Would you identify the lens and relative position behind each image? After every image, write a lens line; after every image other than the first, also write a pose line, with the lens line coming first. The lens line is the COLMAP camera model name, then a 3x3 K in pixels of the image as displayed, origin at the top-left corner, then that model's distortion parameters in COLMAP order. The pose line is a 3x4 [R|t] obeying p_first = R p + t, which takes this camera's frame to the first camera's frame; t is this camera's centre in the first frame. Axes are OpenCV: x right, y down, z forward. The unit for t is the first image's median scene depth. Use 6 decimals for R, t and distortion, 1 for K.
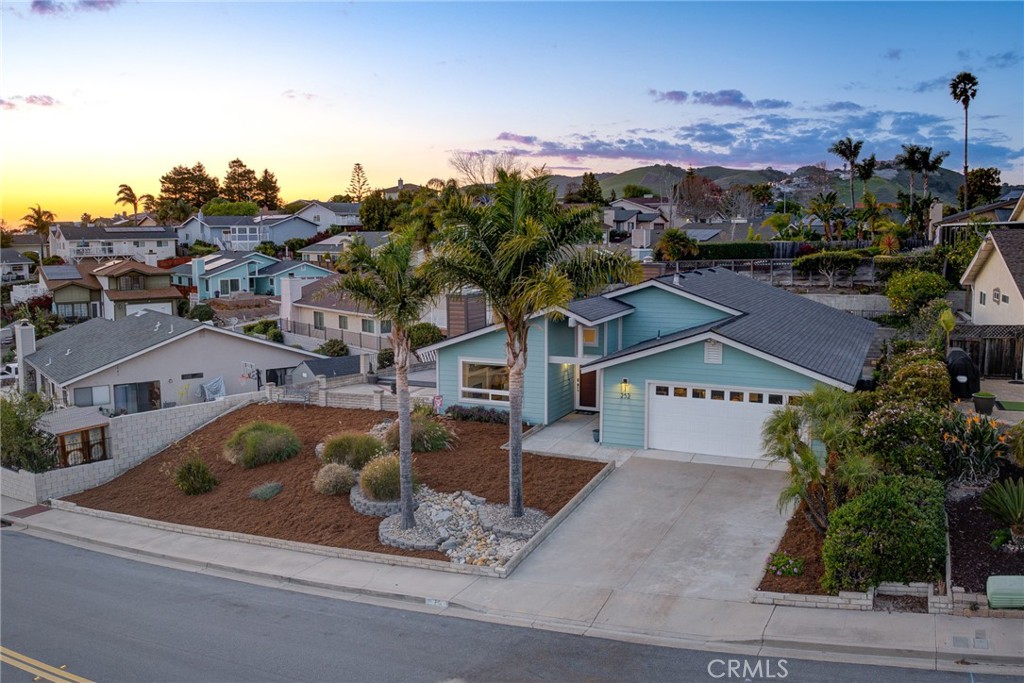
lens RADIAL K [[861.2, 0, 512.0], [0, 861.2, 341.5], [0, 0, 1]] dist [-0.102502, -0.002637]
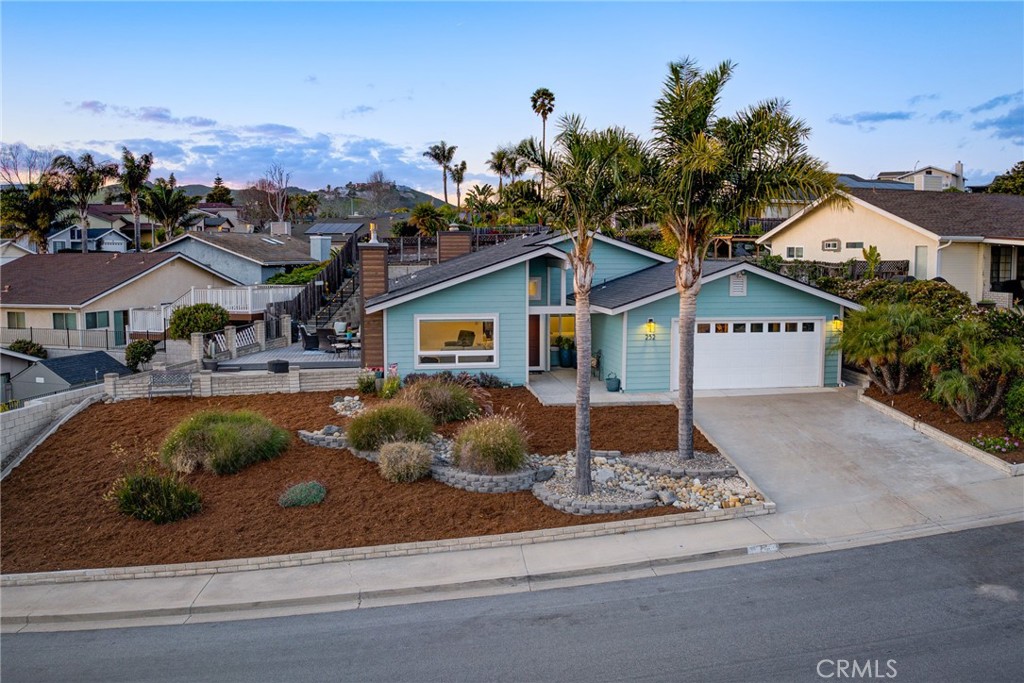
lens RADIAL K [[854.7, 0, 520.5], [0, 854.7, 335.4], [0, 0, 1]] dist [-0.100394, -0.015838]
pose [[0.824047, -0.049701, 0.564337, -0.533994], [0.066756, 0.997723, -0.009609, 0.062918], [-0.562574, 0.045591, 0.825489, 0.313038]]
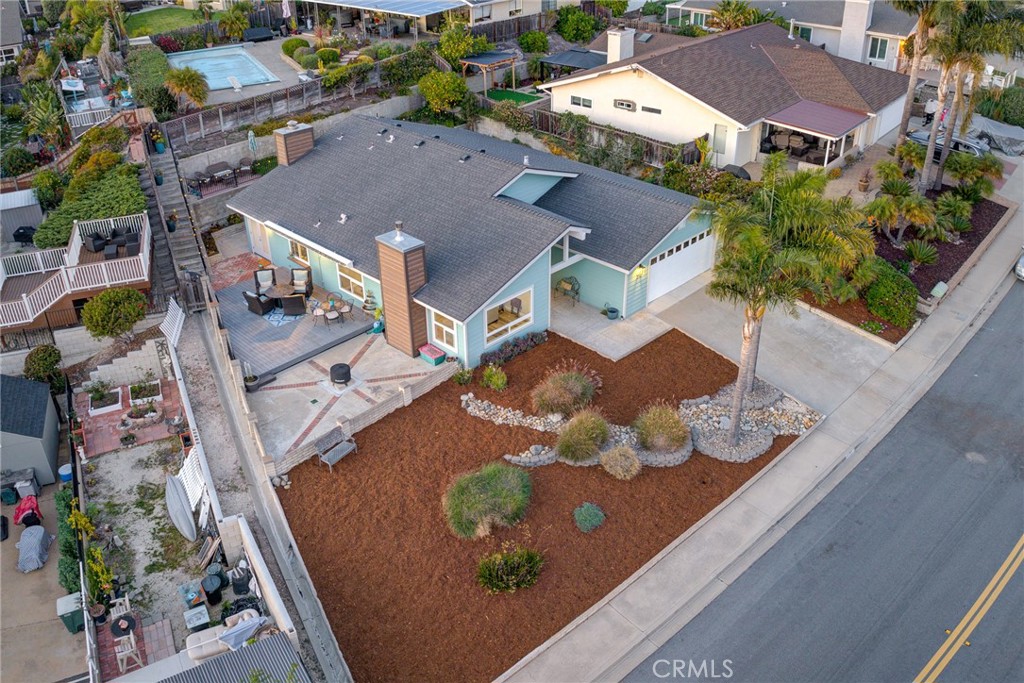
lens RADIAL K [[854.7, 0, 520.5], [0, 854.7, 335.4], [0, 0, 1]] dist [-0.100394, -0.015838]
pose [[0.322524, -0.475464, 0.818482, -1.028107], [0.124263, 0.878474, 0.461348, -0.476936], [-0.938369, -0.047089, 0.342411, 0.752136]]
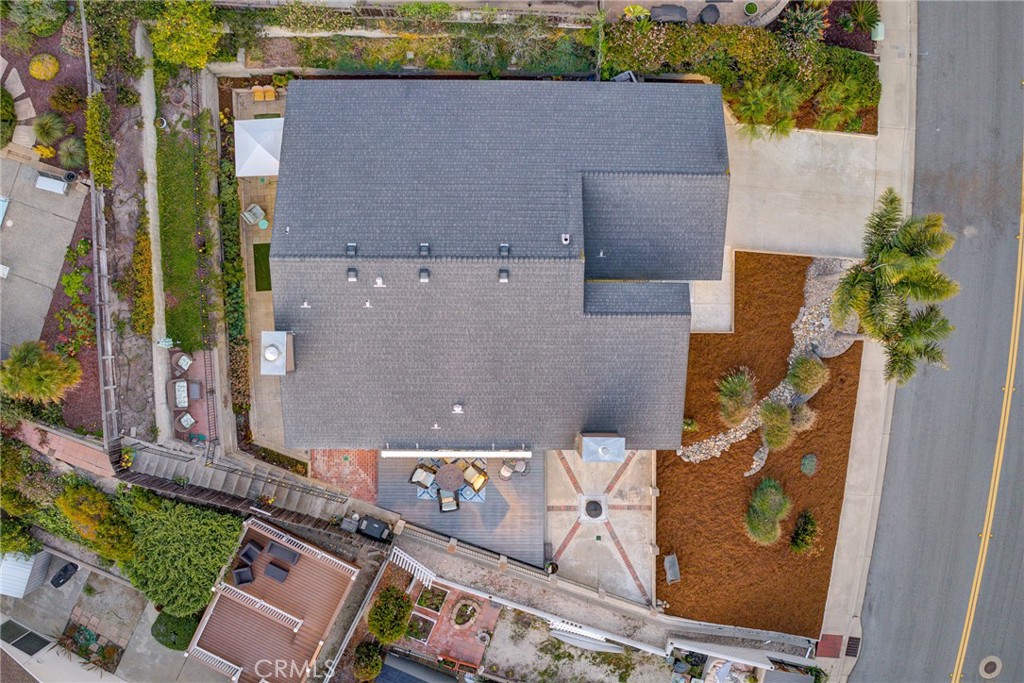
lens RADIAL K [[854.7, 0, 520.5], [0, 854.7, 335.4], [0, 0, 1]] dist [-0.100394, -0.015838]
pose [[-0.425998, -0.904677, -0.009263, 0.149323], [0.087792, -0.051526, 0.994805, -1.346270], [-0.900454, 0.422972, 0.101373, 1.219884]]
